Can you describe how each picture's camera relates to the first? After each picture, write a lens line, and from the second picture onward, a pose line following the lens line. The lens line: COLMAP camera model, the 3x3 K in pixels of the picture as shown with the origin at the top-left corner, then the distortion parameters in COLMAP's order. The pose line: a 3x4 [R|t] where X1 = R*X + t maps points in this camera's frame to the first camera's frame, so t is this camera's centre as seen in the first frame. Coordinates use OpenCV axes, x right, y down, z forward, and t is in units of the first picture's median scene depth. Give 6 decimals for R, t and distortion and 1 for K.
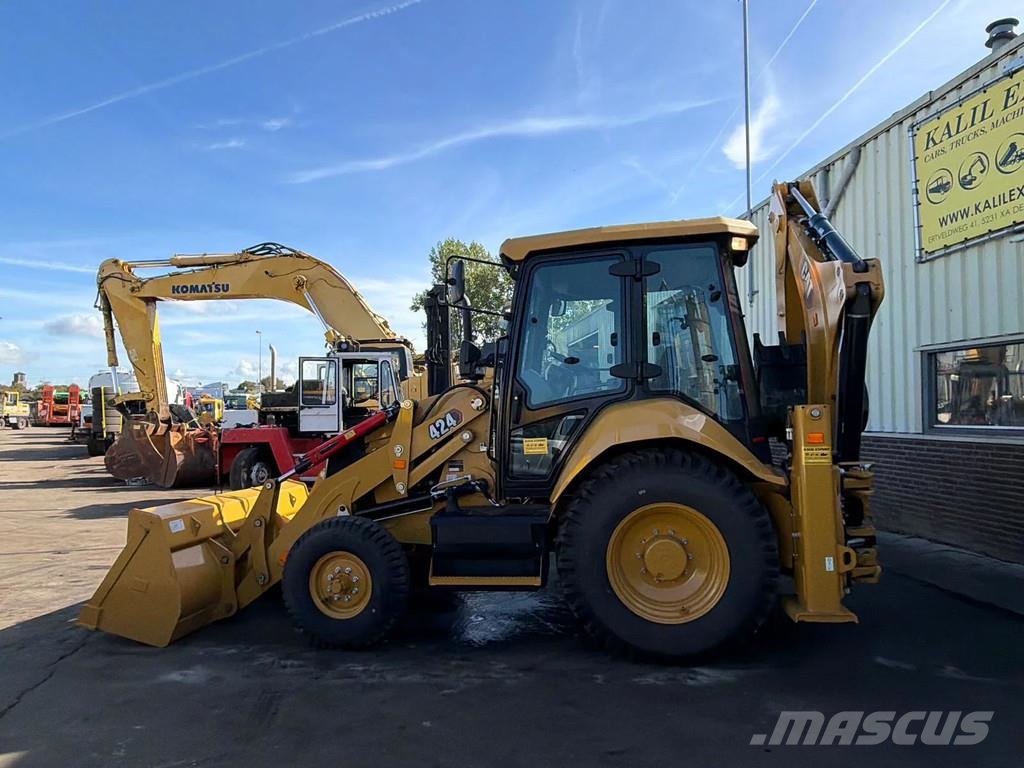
lens RADIAL K [[630.1, 0, 508.9], [0, 630.1, 387.7], [0, 0, 1]] dist [-0.006959, 0.005991]
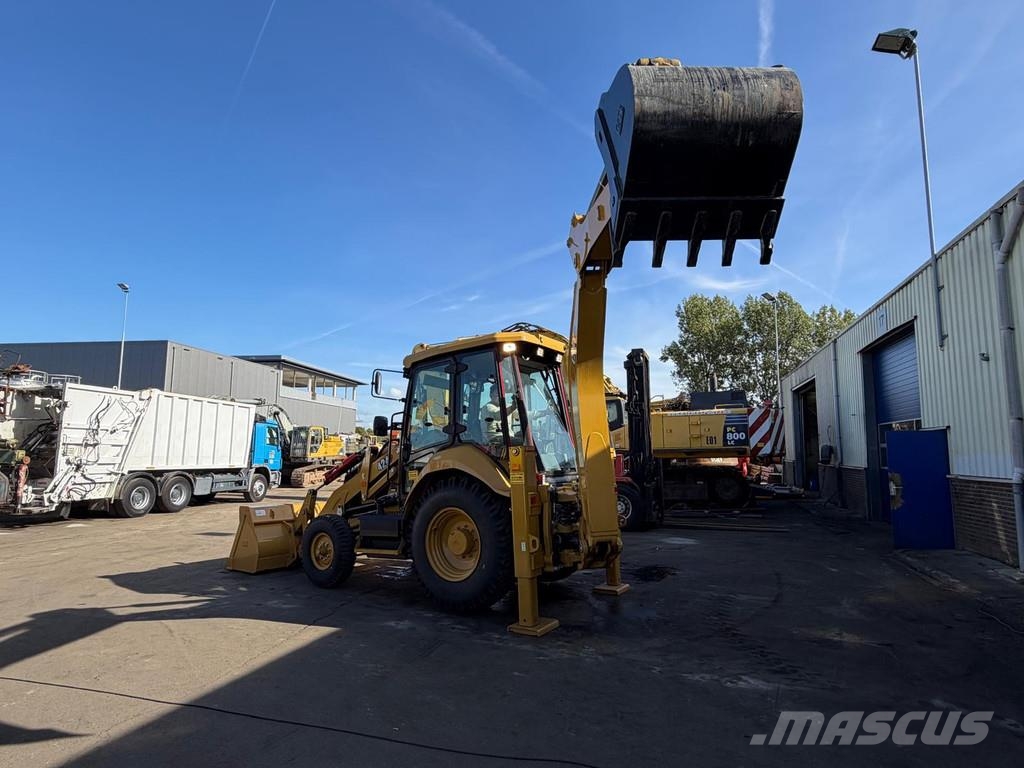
lens RADIAL K [[549.8, 0, 505.5], [0, 549.8, 387.0], [0, 0, 1]] dist [0.000021, 0.000599]
pose [[0.905046, -0.043355, -0.423098, 0.348681], [0.010609, 0.996783, -0.079446, -0.030735], [0.425181, 0.067414, 0.902594, -0.187060]]
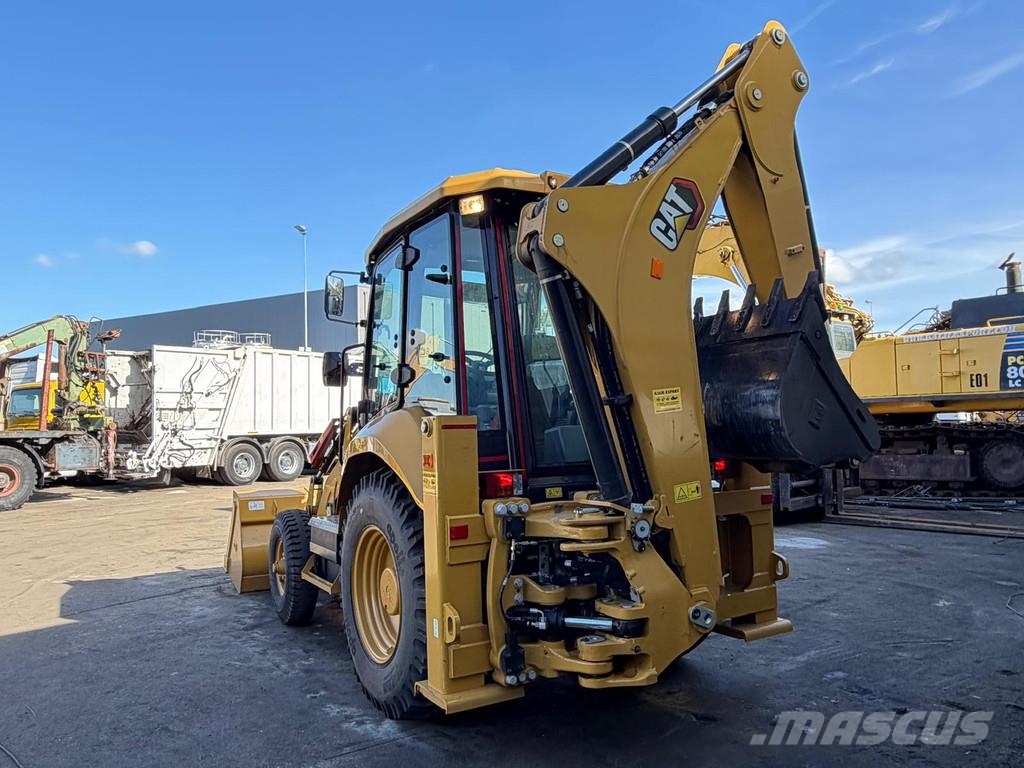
lens RADIAL K [[756.8, 0, 503.2], [0, 756.8, 391.2], [0, 0, 1]] dist [0.025696, -0.018061]
pose [[0.627185, -0.027216, -0.778395, 1.200754], [0.045536, 0.998961, 0.001763, 0.000138], [0.777538, -0.036550, 0.627772, 0.472369]]
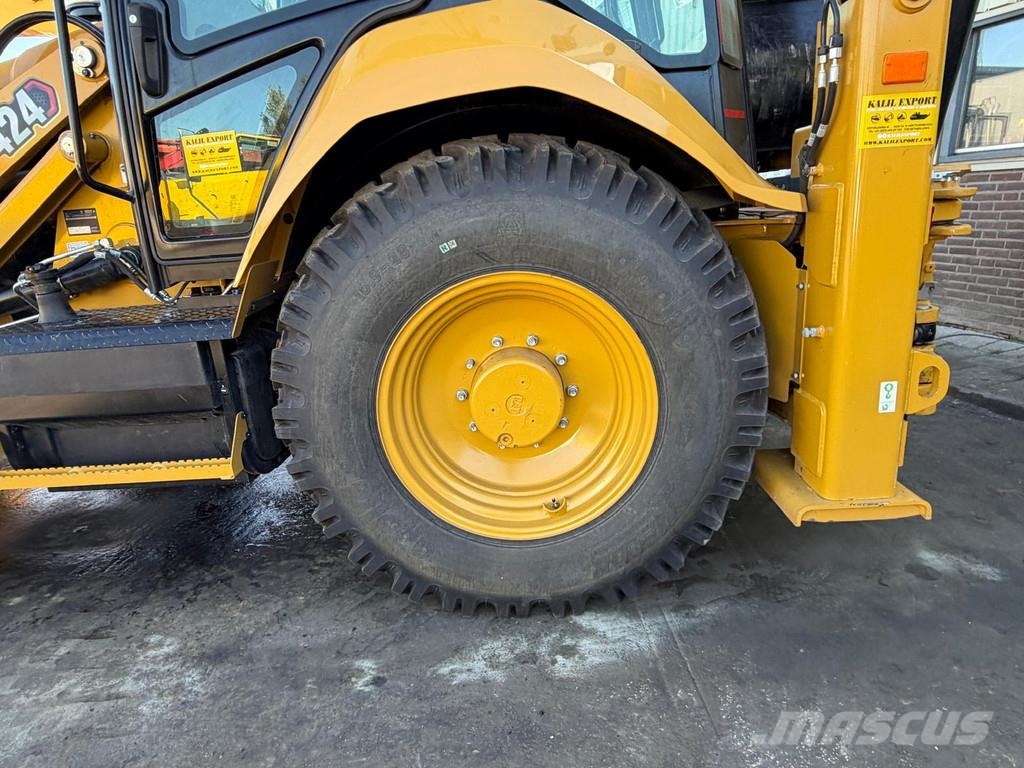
lens RADIAL K [[630.1, 0, 510.9], [0, 630.1, 394.1], [0, 0, 1]] dist [-0.006959, 0.005991]
pose [[0.991820, -0.068463, 0.107727, 0.201261], [0.030124, 0.945693, 0.323662, 0.126593], [-0.124036, -0.317769, 0.940020, 0.598224]]
